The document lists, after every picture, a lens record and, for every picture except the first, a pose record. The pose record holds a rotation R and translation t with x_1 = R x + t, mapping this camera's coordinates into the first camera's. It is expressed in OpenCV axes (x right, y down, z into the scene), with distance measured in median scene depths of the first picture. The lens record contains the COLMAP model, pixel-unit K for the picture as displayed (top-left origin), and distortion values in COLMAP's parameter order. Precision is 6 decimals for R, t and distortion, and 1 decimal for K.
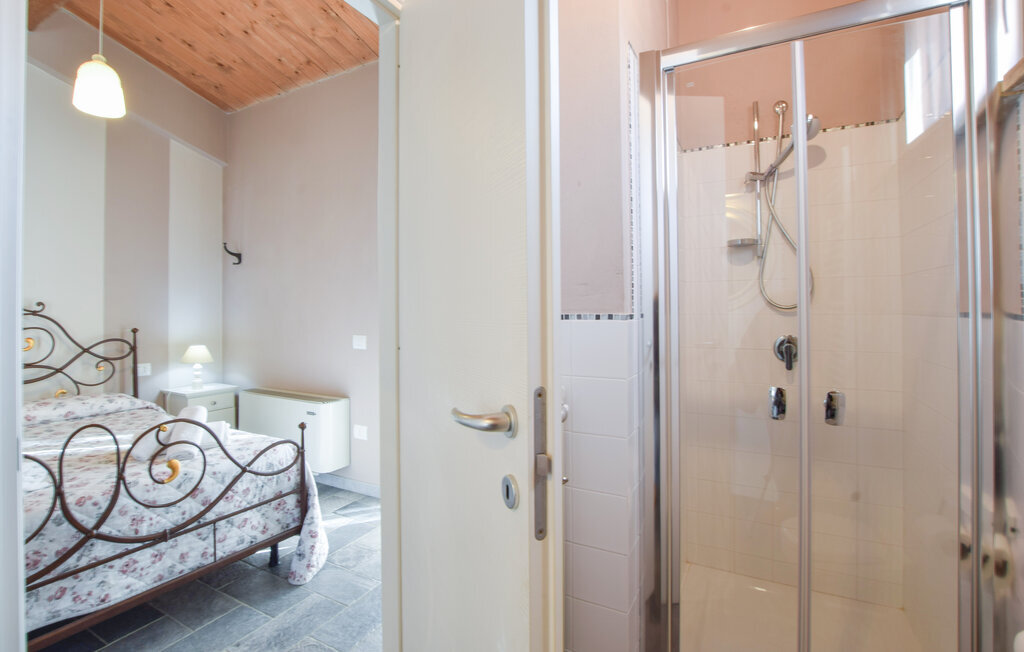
lens RADIAL K [[465.4, 0, 502.3], [0, 465.4, 302.4], [0, 0, 1]] dist [-0.028506, 0.000504]
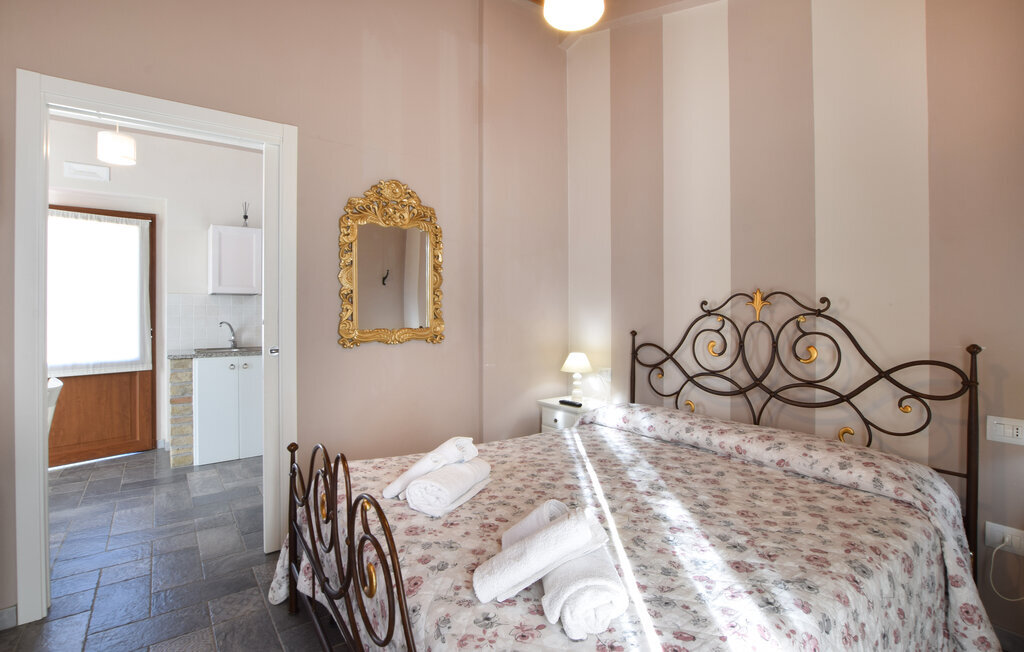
lens RADIAL K [[477.1, 0, 516.9], [0, 477.1, 311.2], [0, 0, 1]] dist [-0.028350, 0.000795]
pose [[-0.405511, 0.009720, -0.914039, -0.139715], [0.015354, 0.999875, 0.003821, 0.010023], [0.913961, -0.012485, -0.405609, 0.822842]]
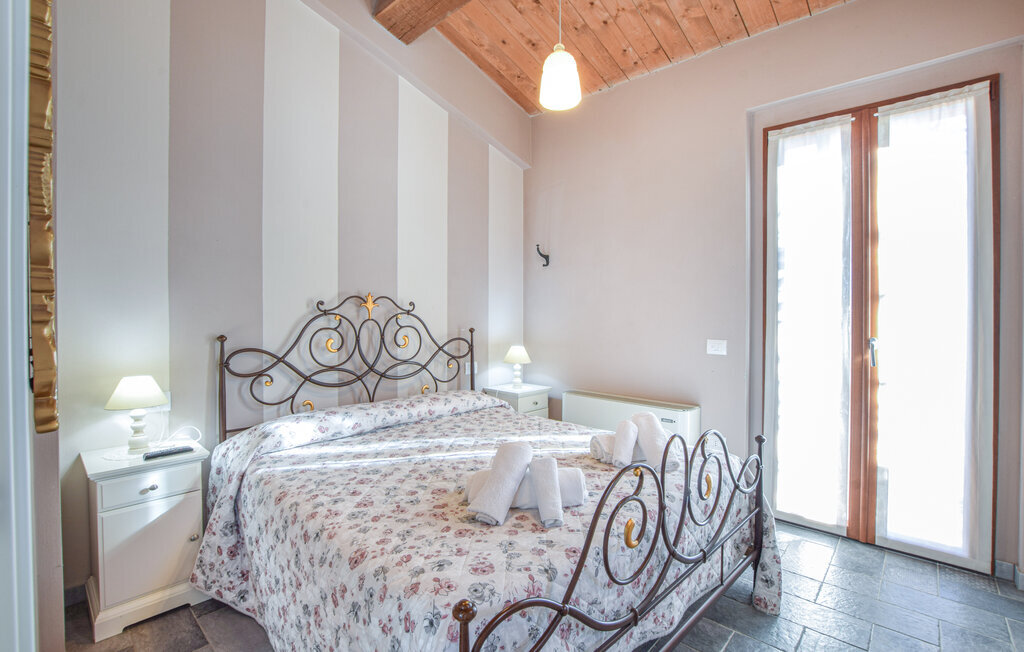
lens RADIAL K [[458.9, 0, 510.7], [0, 458.9, 315.7], [0, 0, 1]] dist [-0.026402, 0.000147]
pose [[0.969948, 0.012004, -0.243014, -0.515034], [-0.007460, 0.999780, 0.019610, 0.008089], [0.243196, -0.017208, 0.969824, 0.014262]]
